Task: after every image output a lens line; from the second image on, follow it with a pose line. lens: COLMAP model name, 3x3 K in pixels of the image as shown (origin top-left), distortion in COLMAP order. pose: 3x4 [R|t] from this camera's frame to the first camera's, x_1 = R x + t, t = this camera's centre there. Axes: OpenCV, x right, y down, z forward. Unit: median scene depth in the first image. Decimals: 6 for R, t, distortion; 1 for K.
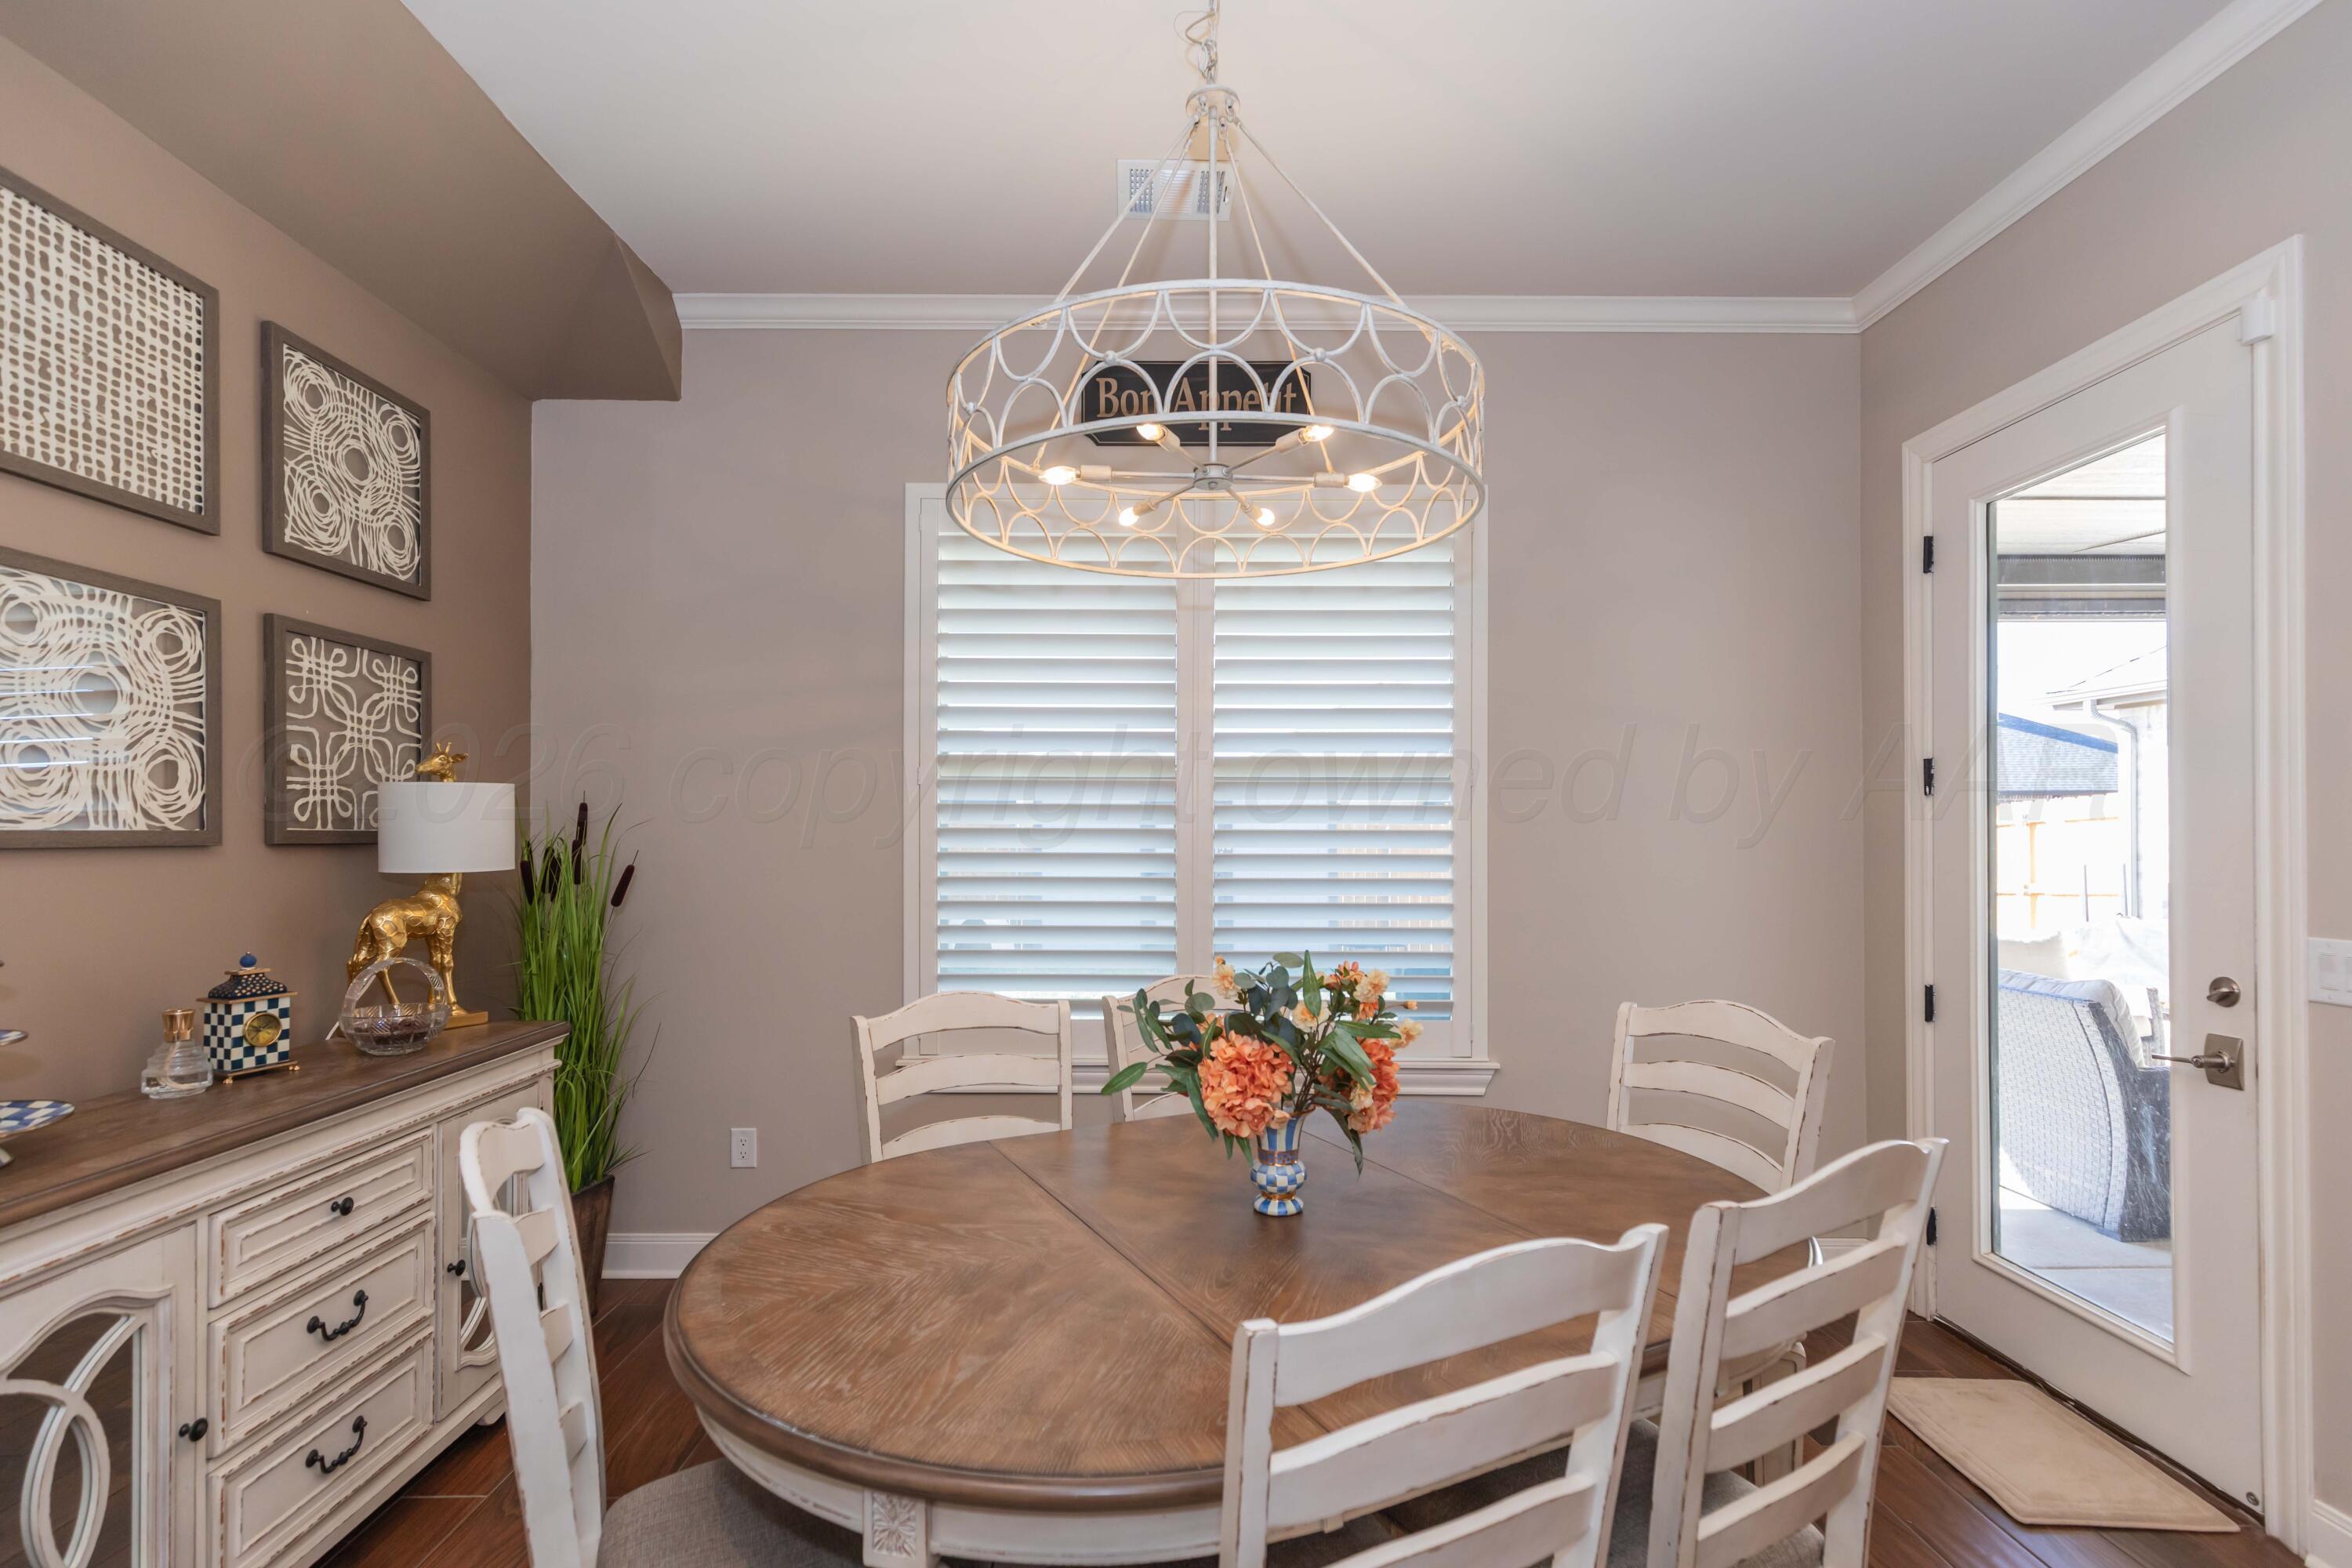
lens RADIAL K [[1101.4, 0, 1168.7], [0, 1101.4, 827.6], [0, 0, 1]] dist [0.001053, 0.000816]
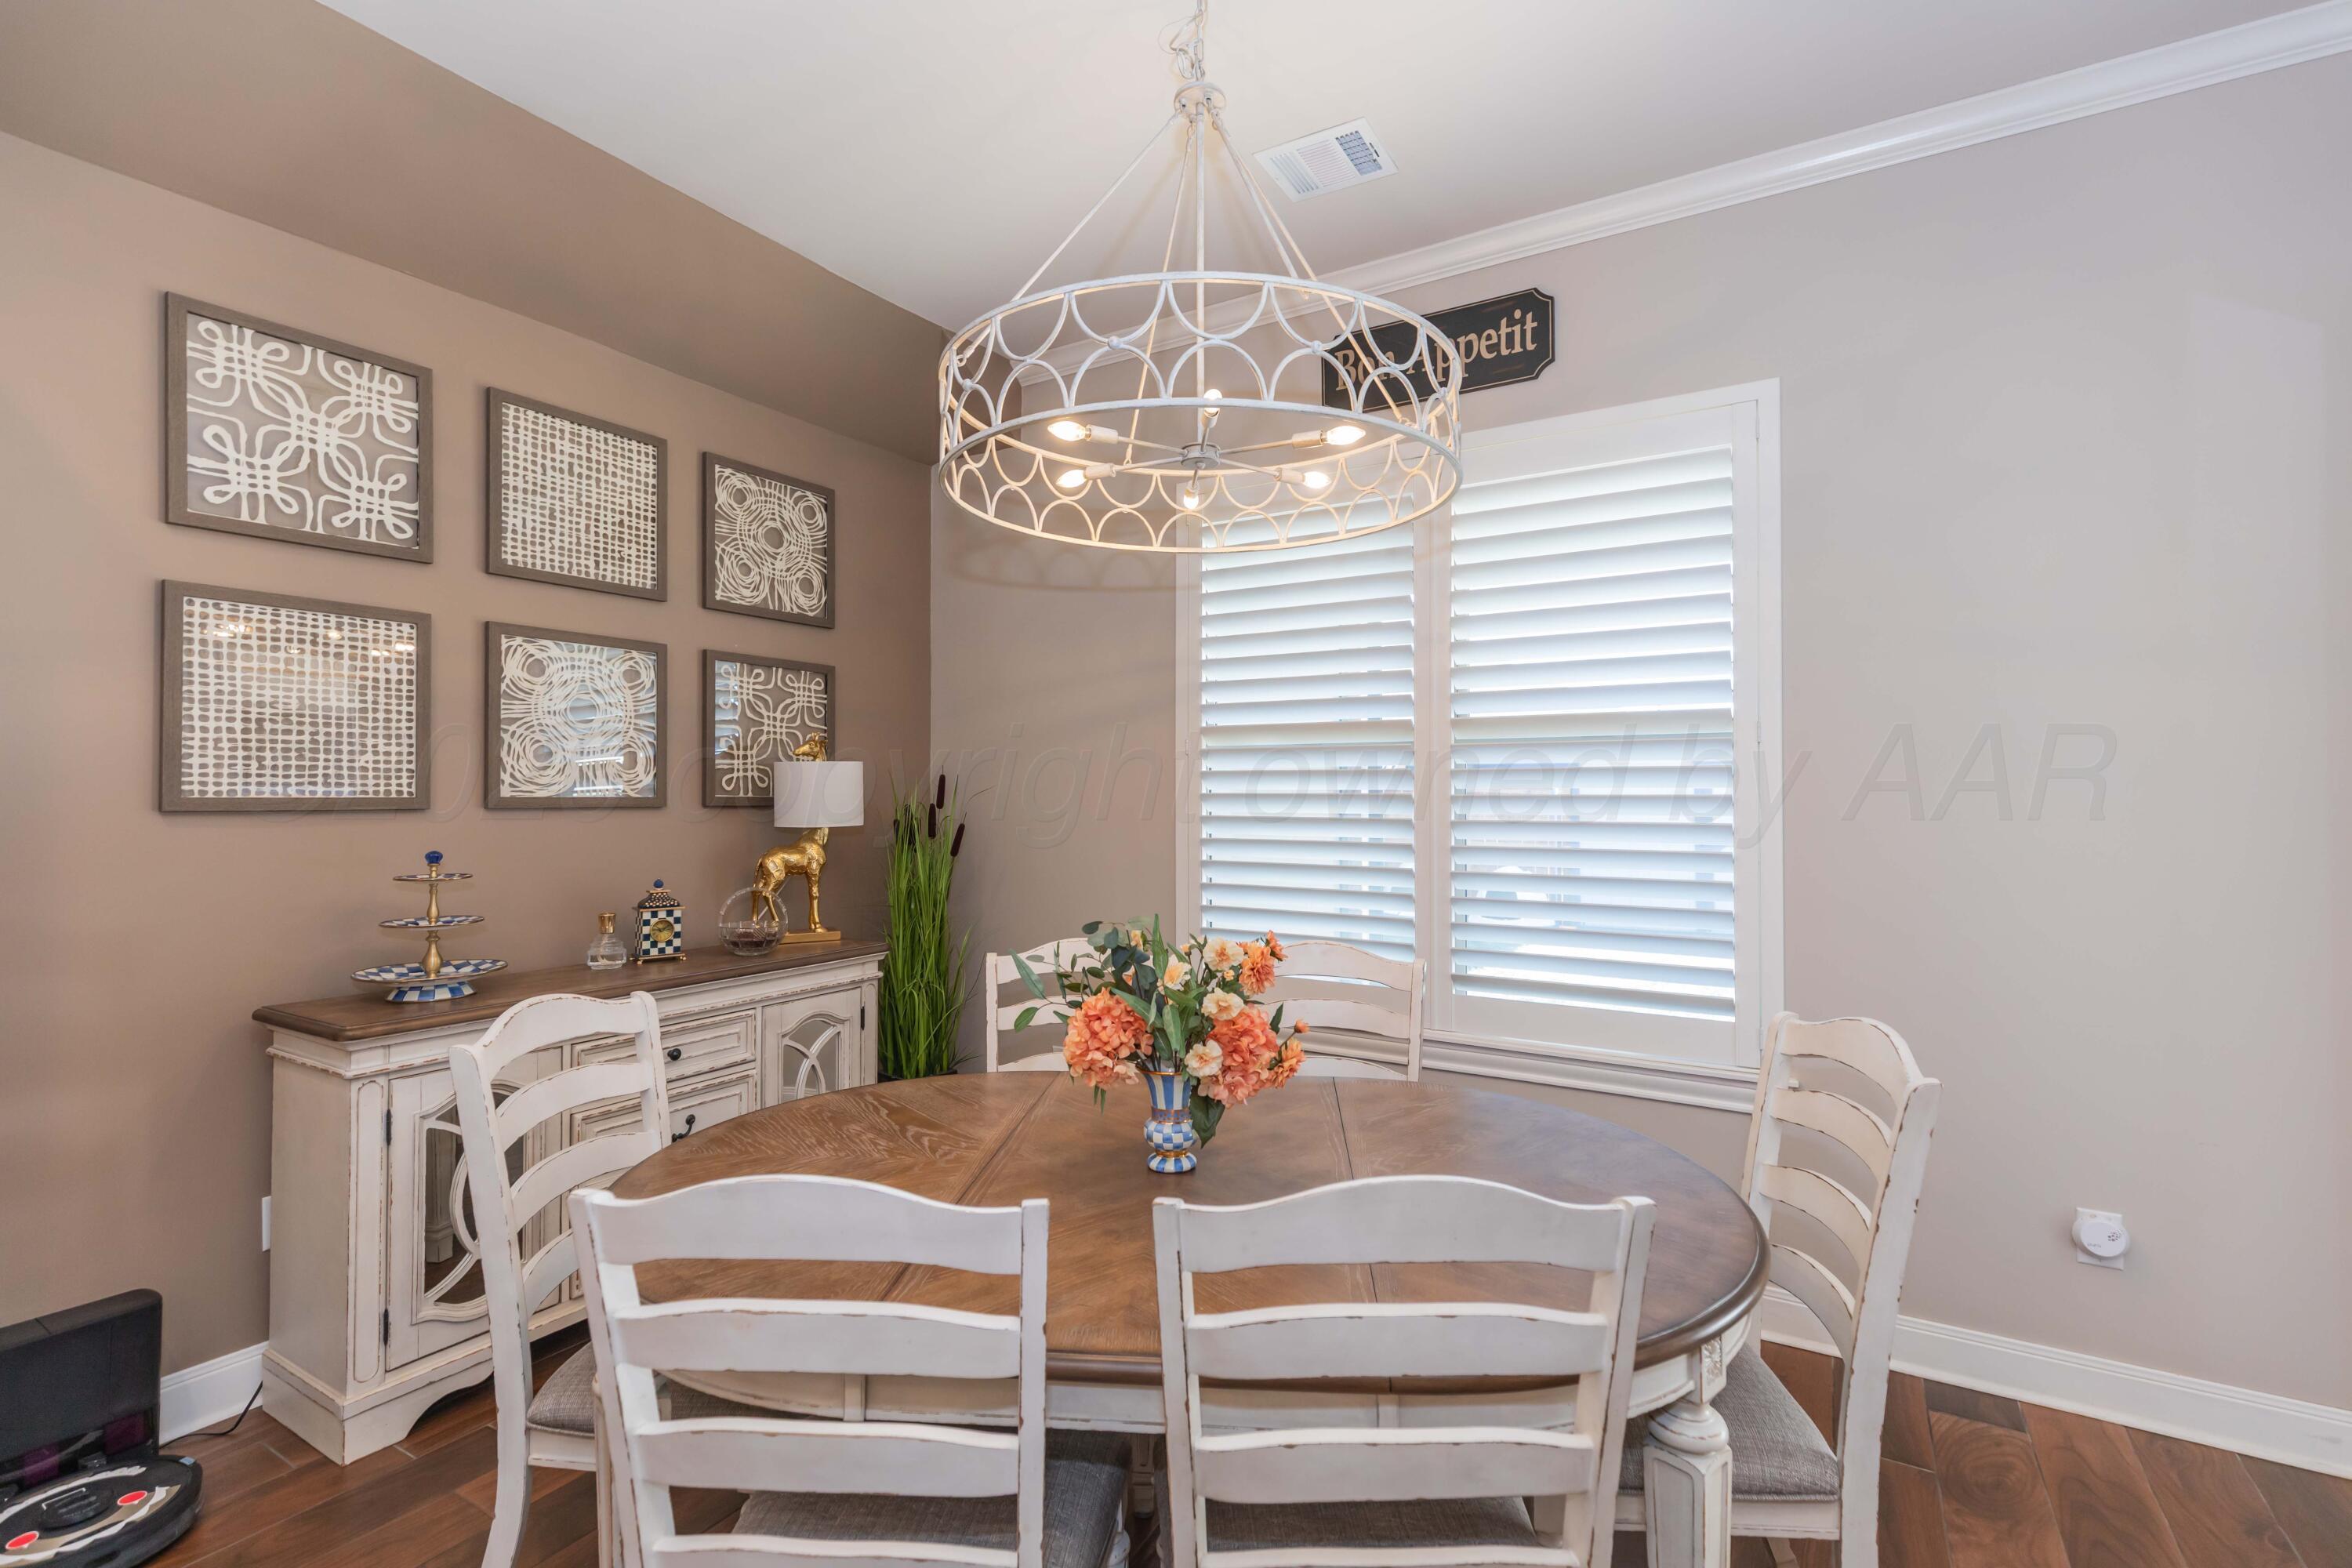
lens RADIAL K [[1076.0, 0, 1178.5], [0, 1076.0, 776.3], [0, 0, 1]] dist [0.001220, -0.000097]
pose [[0.854328, -0.011679, -0.519603, 0.512291], [0.004577, 0.999878, -0.014948, -0.000400], [0.519714, 0.010392, 0.854277, 0.111342]]
